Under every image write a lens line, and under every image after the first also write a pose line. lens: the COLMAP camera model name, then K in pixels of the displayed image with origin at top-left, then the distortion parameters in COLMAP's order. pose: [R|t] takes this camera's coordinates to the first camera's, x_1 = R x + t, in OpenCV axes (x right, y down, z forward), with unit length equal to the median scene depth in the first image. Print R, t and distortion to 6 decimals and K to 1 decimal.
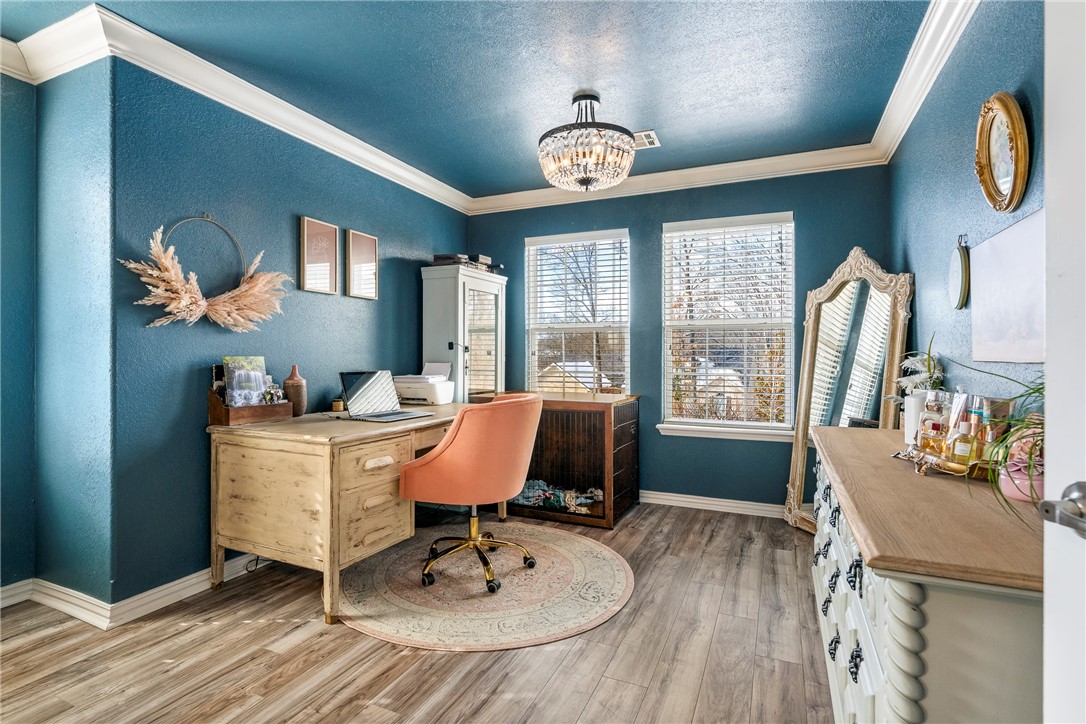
lens RADIAL K [[526.7, 0, 542.5], [0, 526.7, 358.8], [0, 0, 1]] dist [-0.003904, -0.000280]
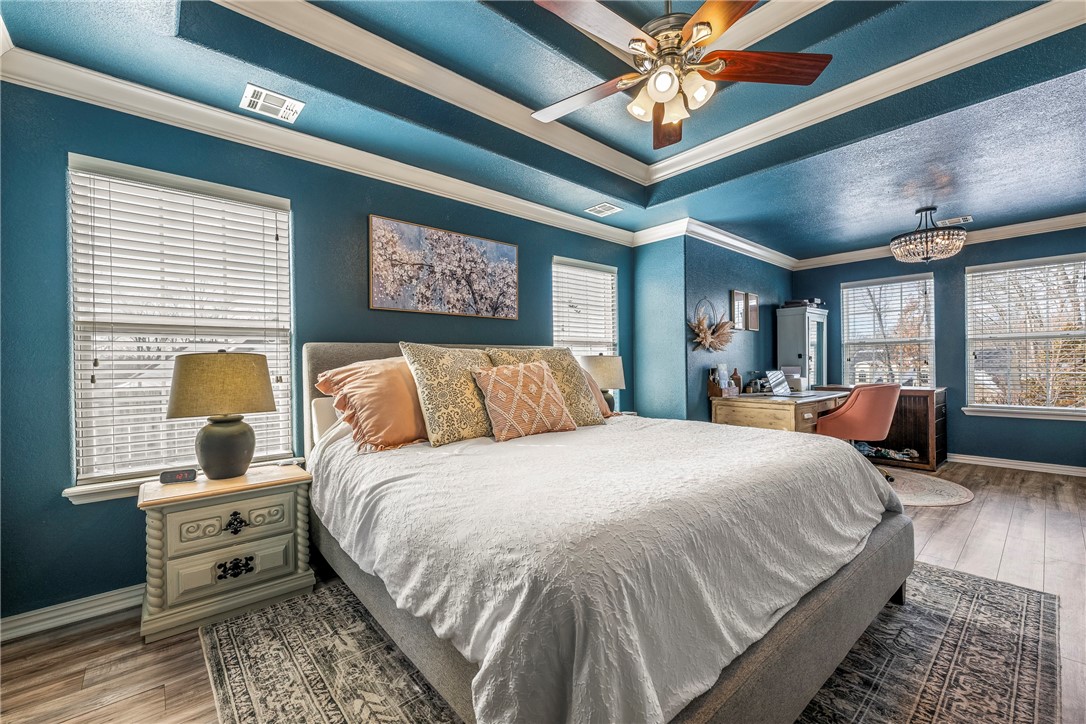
lens RADIAL K [[452.3, 0, 541.4], [0, 452.3, 366.9], [0, 0, 1]] dist [0.002932, 0.000551]
pose [[0.912727, -0.013065, -0.408360, -0.332570], [0.013988, 0.999902, -0.000724, -0.001324], [0.408330, -0.005051, 0.912821, -0.615774]]
